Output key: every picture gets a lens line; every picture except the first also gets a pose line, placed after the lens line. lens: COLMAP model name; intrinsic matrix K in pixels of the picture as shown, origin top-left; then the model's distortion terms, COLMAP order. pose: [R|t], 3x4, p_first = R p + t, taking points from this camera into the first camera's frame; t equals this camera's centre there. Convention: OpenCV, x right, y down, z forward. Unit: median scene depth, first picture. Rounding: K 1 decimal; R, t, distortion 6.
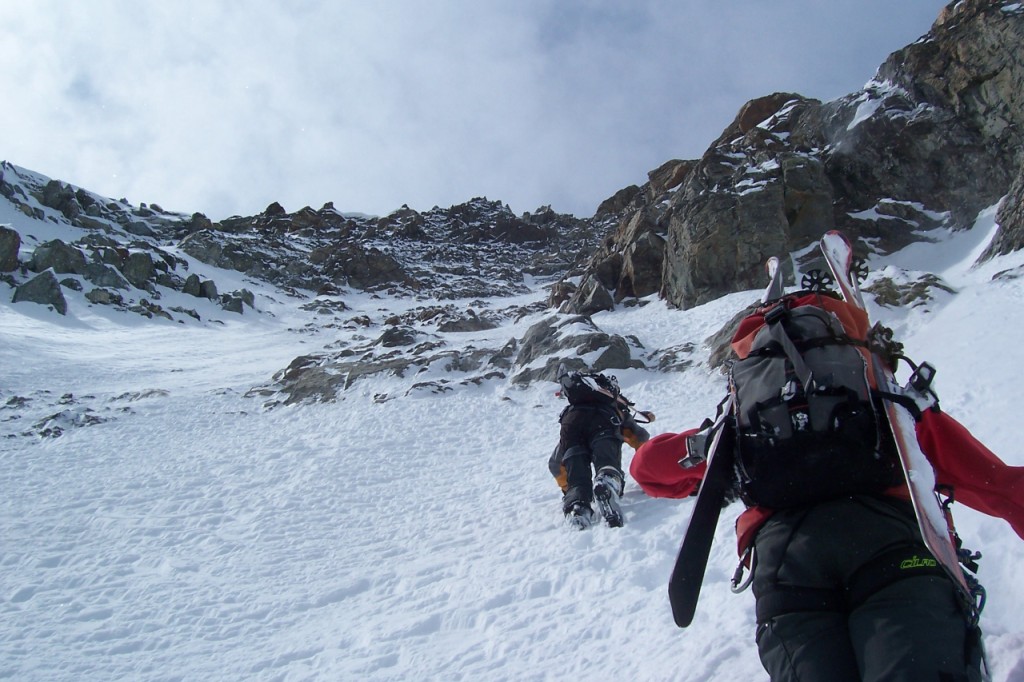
lens RADIAL K [[1024.1, 0, 512.0], [0, 1024.1, 339.3], [0, 0, 1]] dist [-0.092319, 0.000000]
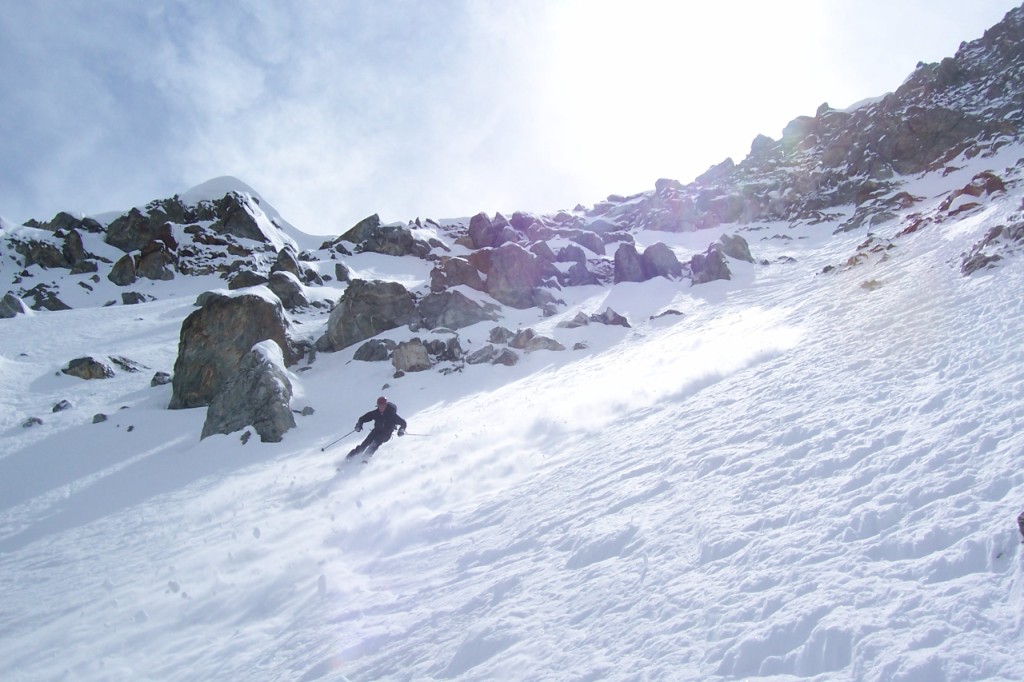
lens RADIAL K [[1024.1, 0, 509.6], [0, 1024.1, 339.5], [0, 0, 1]] dist [-0.092319, 0.000000]
pose [[0.791891, -0.345510, -0.503519, -0.074494], [0.359212, 0.930360, -0.073467, 0.000707], [0.493837, -0.122693, 0.860855, 0.351835]]
